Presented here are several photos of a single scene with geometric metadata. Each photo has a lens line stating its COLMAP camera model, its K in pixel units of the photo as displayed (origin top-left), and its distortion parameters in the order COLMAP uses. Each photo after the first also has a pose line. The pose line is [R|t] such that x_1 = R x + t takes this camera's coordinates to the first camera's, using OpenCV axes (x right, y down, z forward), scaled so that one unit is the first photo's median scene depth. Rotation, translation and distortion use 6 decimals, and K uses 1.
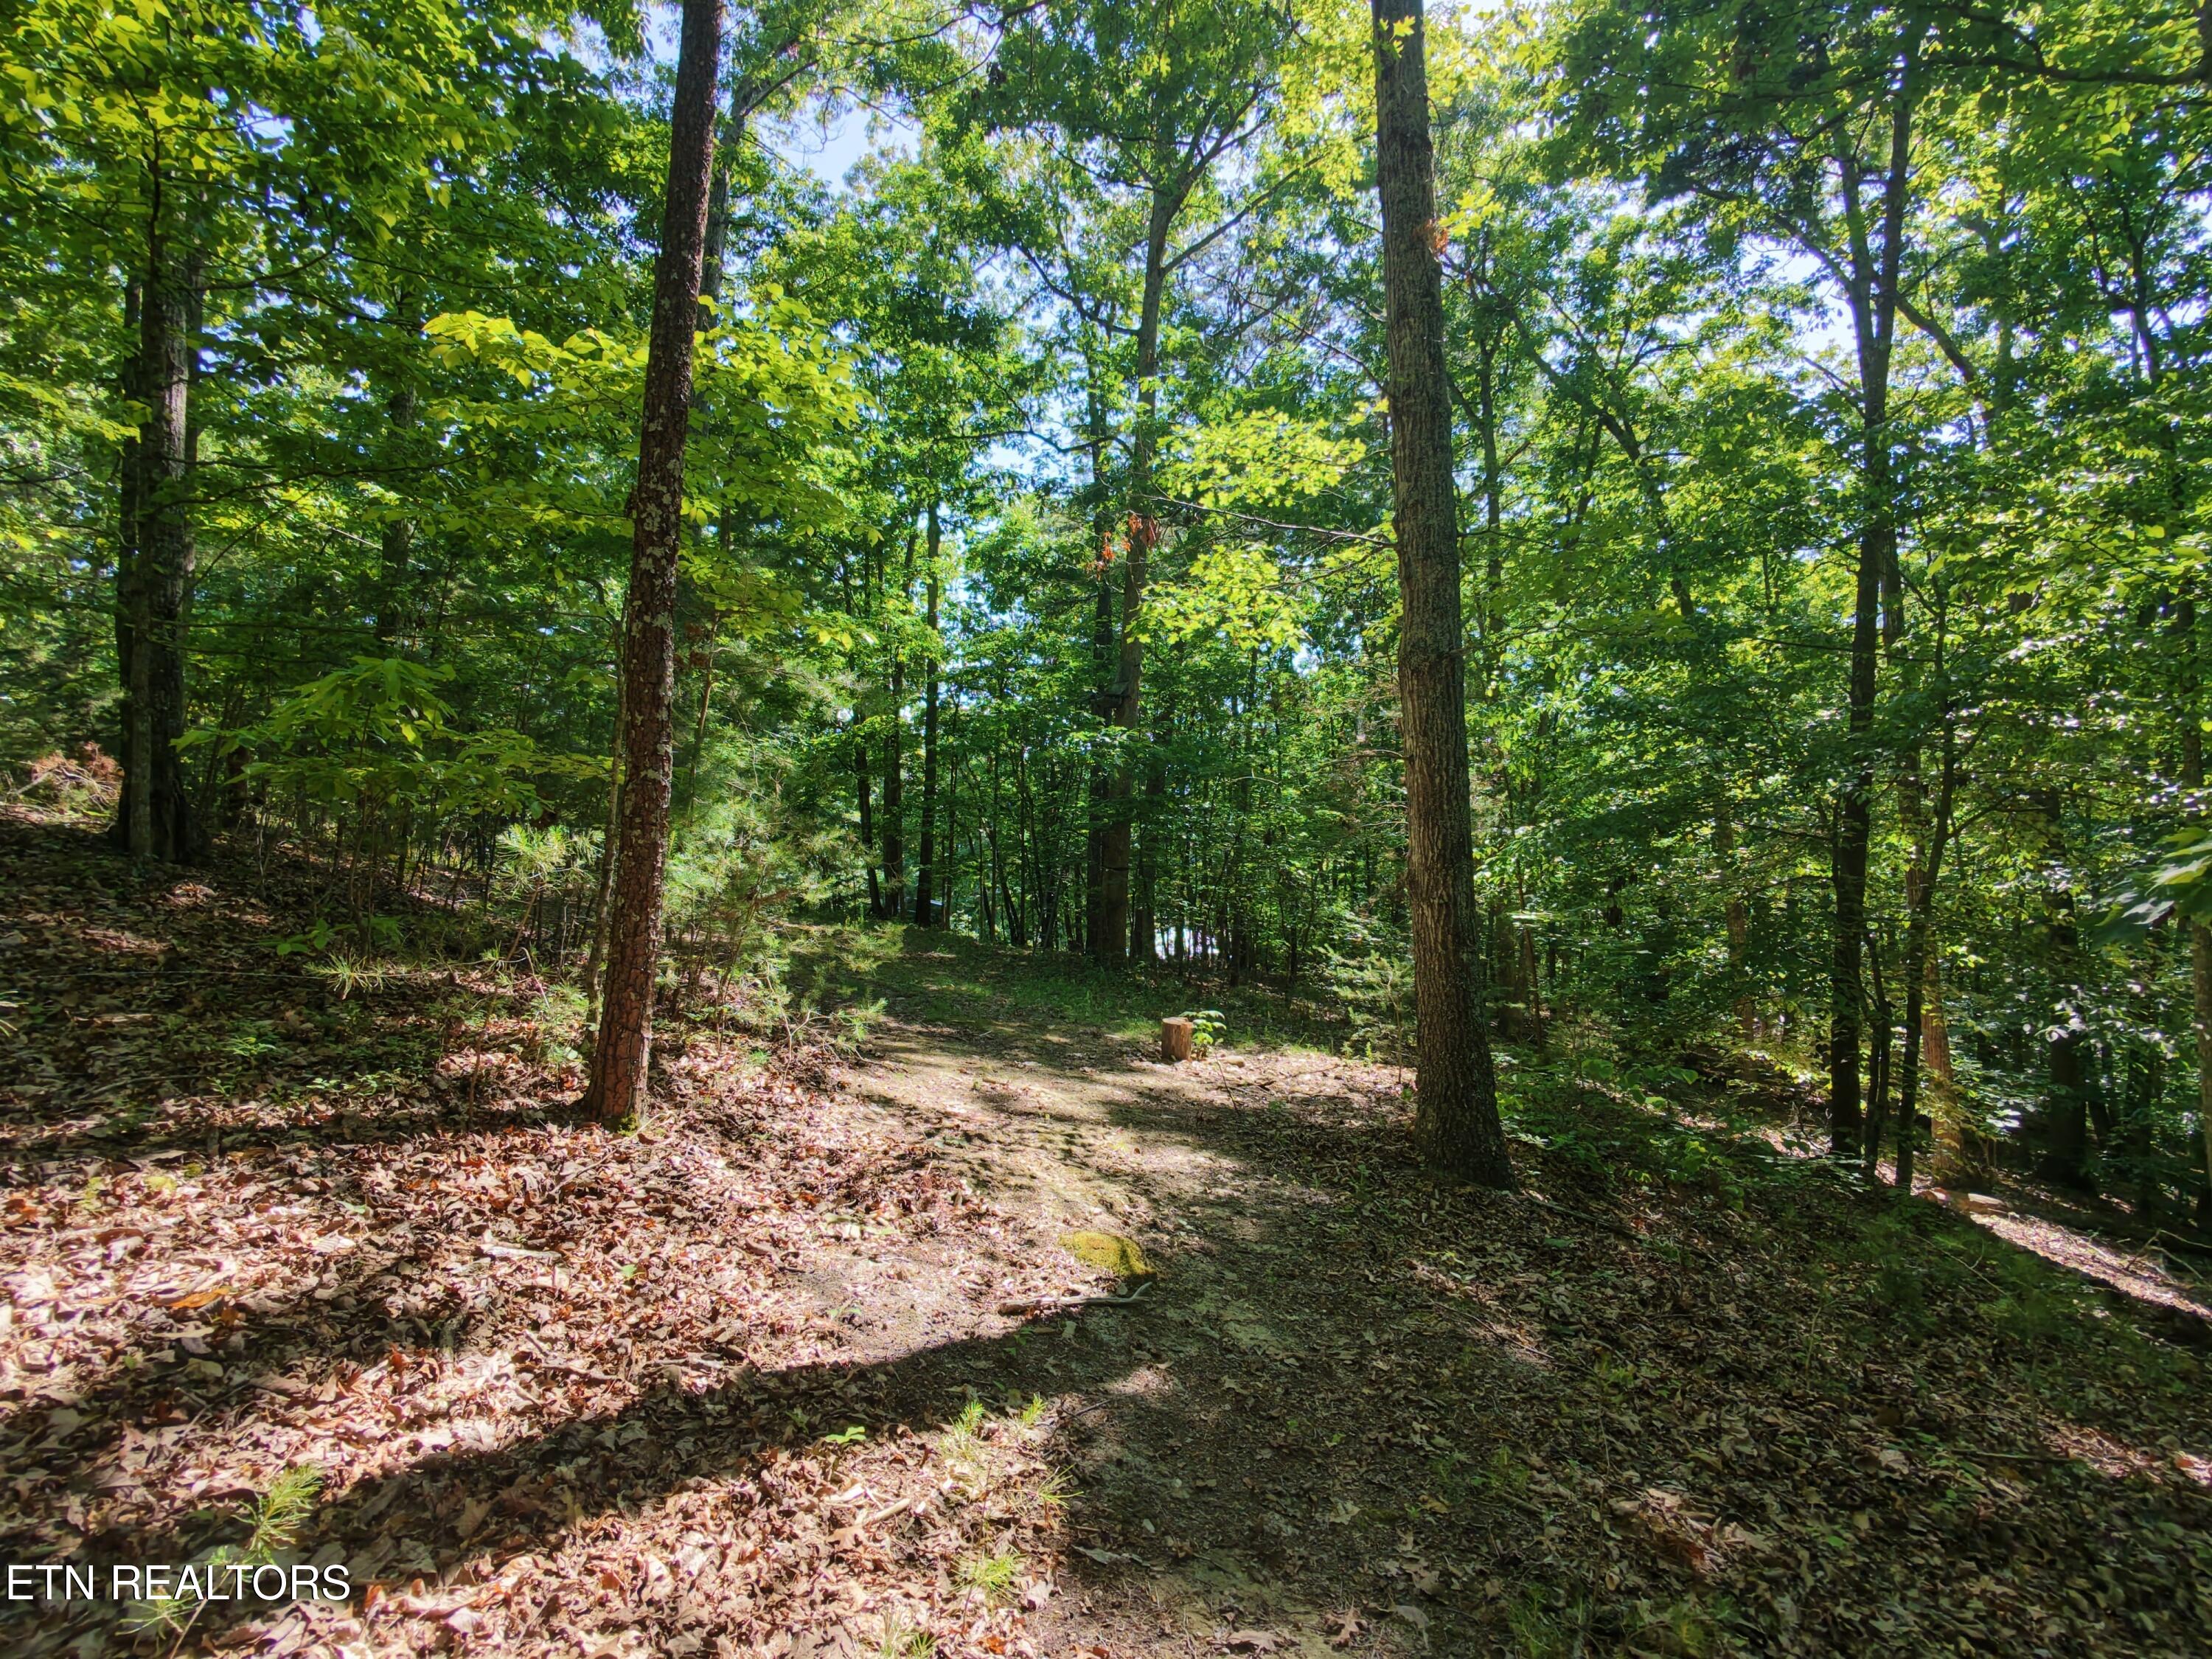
lens RADIAL K [[1052.4, 0, 1095.6], [0, 1052.4, 830.9], [0, 0, 1]] dist [0.001357, 0.009834]
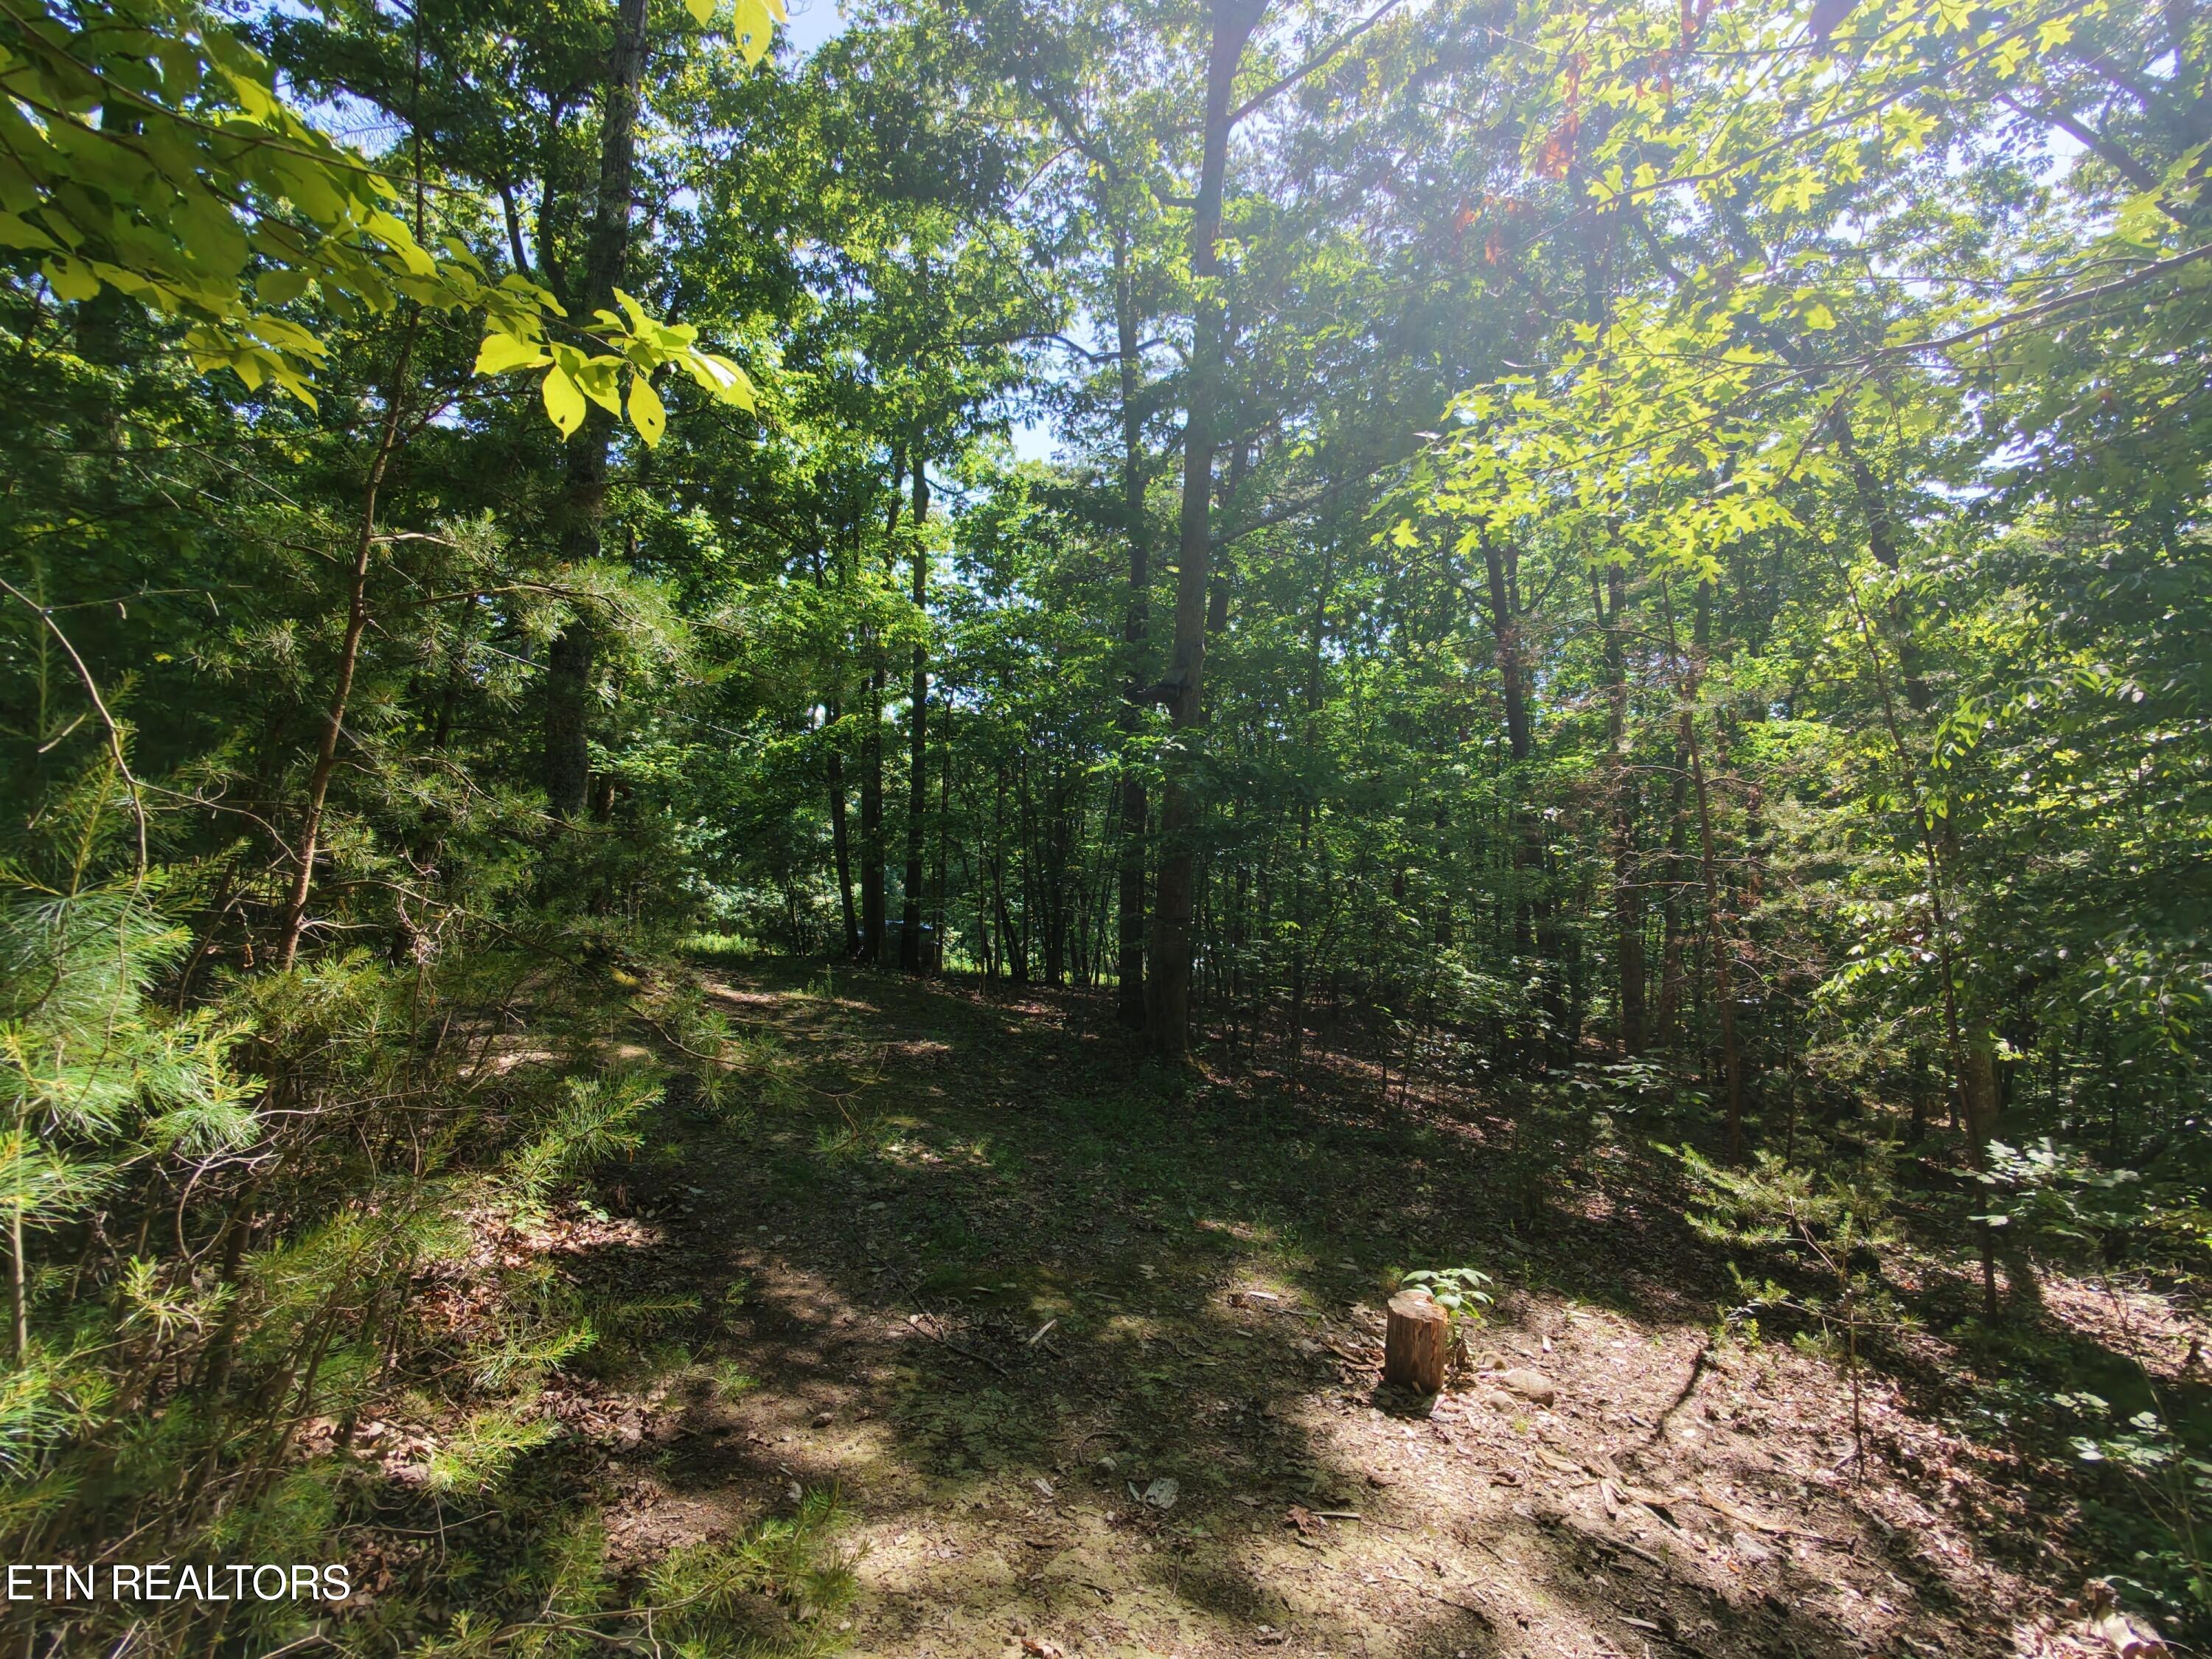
lens RADIAL K [[1027.8, 0, 1109.7], [0, 1027.8, 822.6], [0, 0, 1]] dist [-0.002054, -0.000483]
pose [[0.999445, -0.007073, 0.032558, -0.035321], [0.007176, 0.999970, -0.003039, -0.022573], [-0.032536, 0.003271, 0.999465, 0.201342]]
